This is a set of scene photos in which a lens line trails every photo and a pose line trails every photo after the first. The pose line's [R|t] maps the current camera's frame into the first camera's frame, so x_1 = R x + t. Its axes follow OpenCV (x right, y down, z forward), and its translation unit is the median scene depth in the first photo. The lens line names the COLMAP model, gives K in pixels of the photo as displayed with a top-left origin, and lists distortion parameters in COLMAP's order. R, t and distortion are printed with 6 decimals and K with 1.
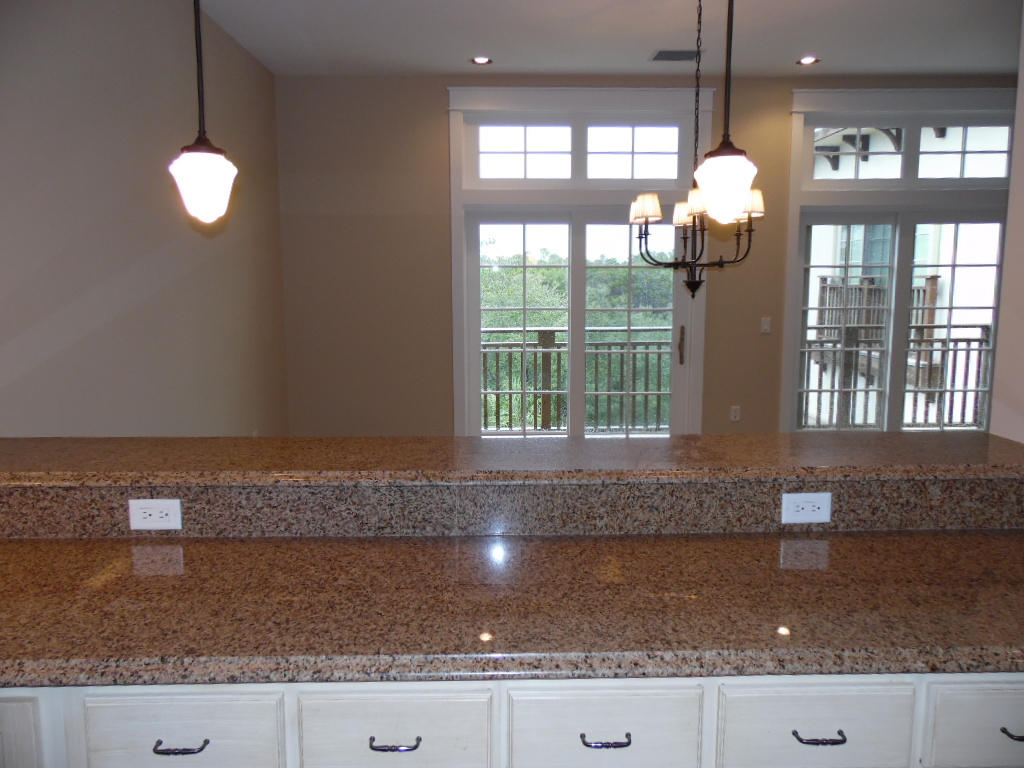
lens RADIAL K [[754.1, 0, 519.8], [0, 754.1, 382.6], [0, 0, 1]] dist [-0.041838, 0.055235]
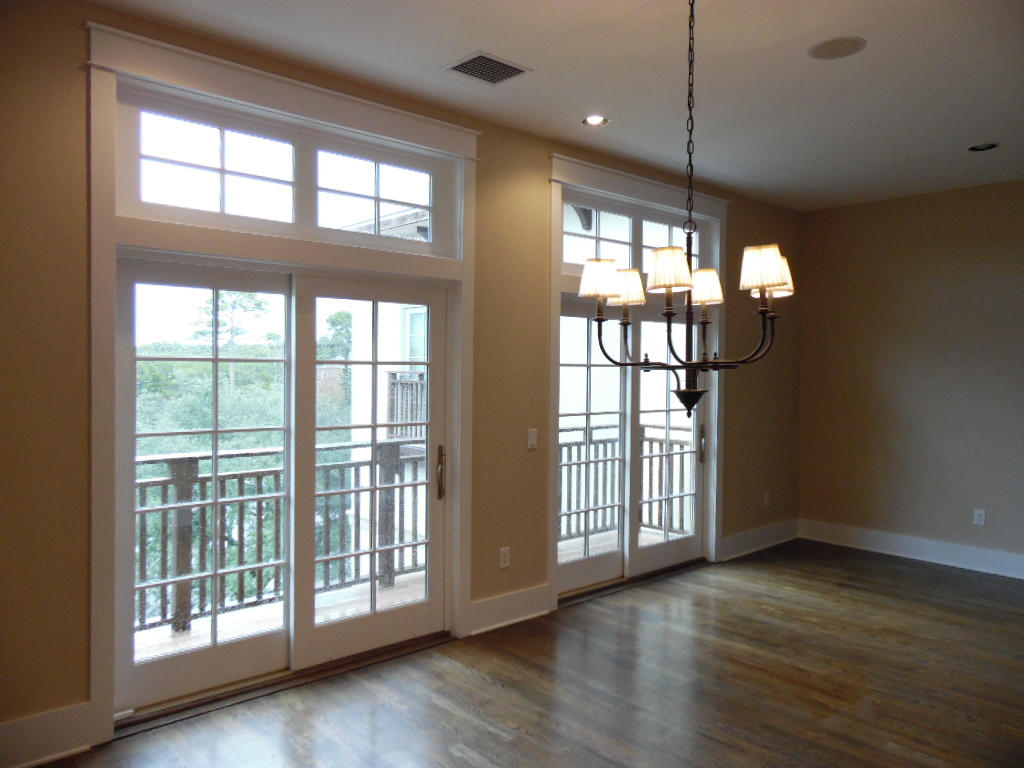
lens RADIAL K [[754.1, 0, 513.9], [0, 754.1, 381.0], [0, 0, 1]] dist [-0.041838, 0.055235]
pose [[0.759541, -0.000824, 0.650458, -0.197675], [0.080920, 0.992351, -0.093233, -0.064210], [-0.645406, 0.123449, 0.753798, 0.408683]]
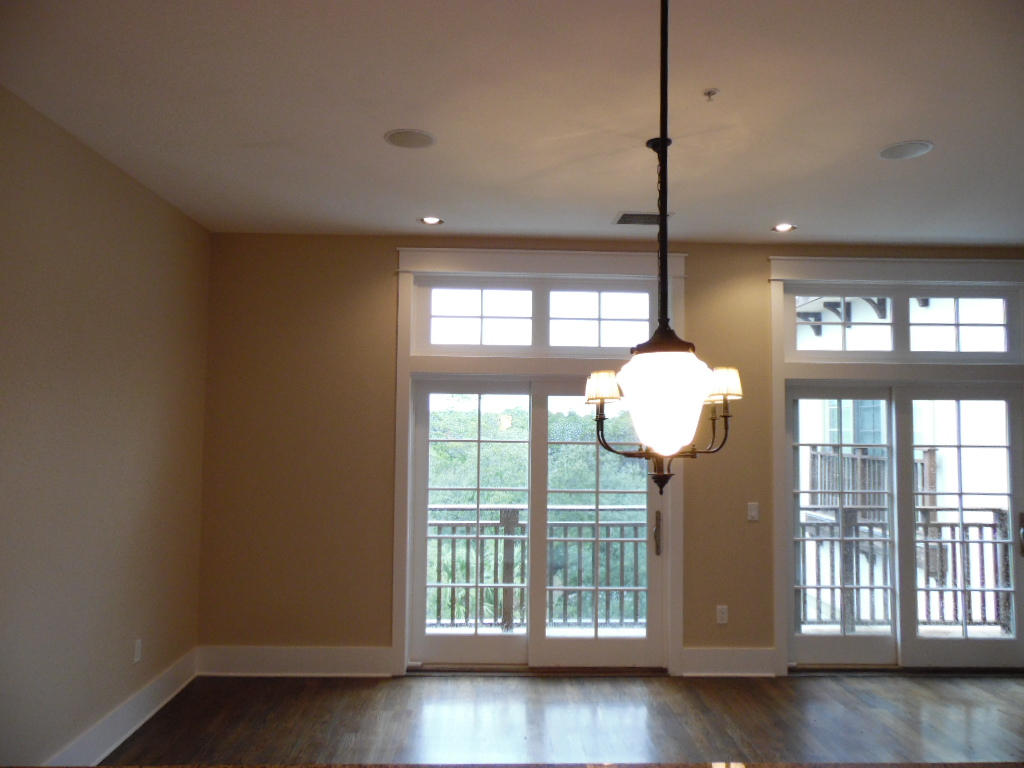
lens RADIAL K [[754.1, 0, 520.7], [0, 754.1, 378.2], [0, 0, 1]] dist [-0.041838, 0.055235]
pose [[0.999801, 0.016592, 0.011060, 0.044375], [-0.013958, 0.978447, -0.206025, -0.043997], [-0.014240, 0.205830, 0.978484, 0.114187]]
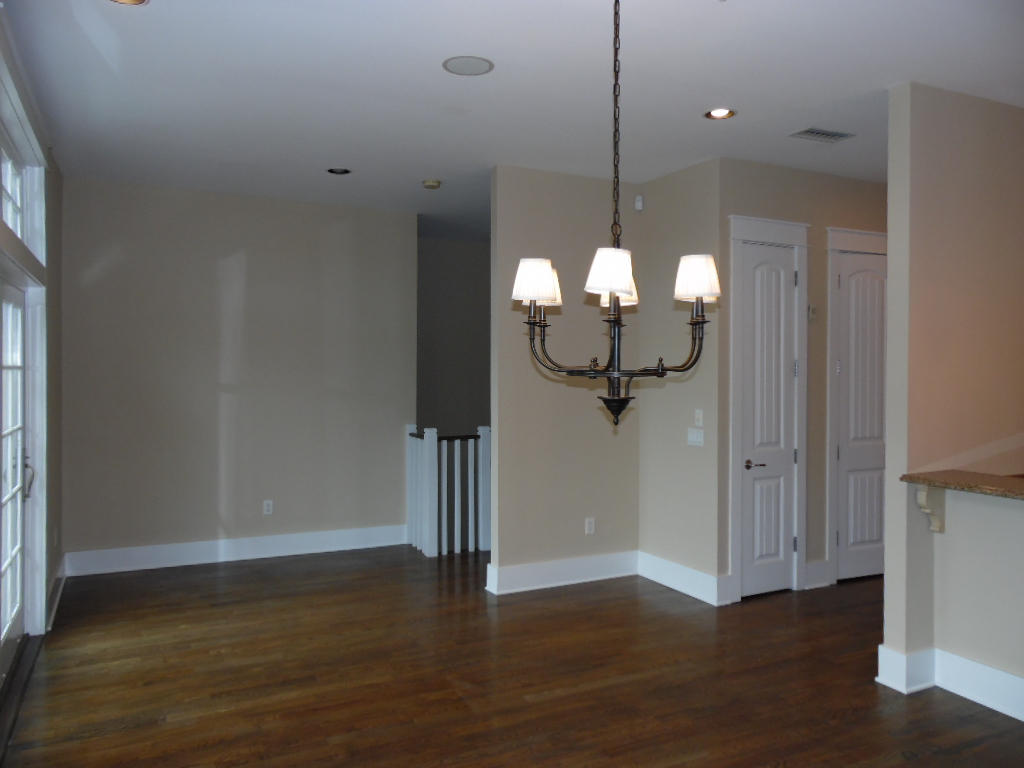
lens RADIAL K [[754.1, 0, 506.5], [0, 754.1, 385.6], [0, 0, 1]] dist [-0.041838, 0.055235]
pose [[-0.392683, -0.014430, 0.919561, -0.201245], [0.138465, 0.987552, 0.074626, -0.137305], [-0.909191, 0.156631, -0.385797, 0.891808]]
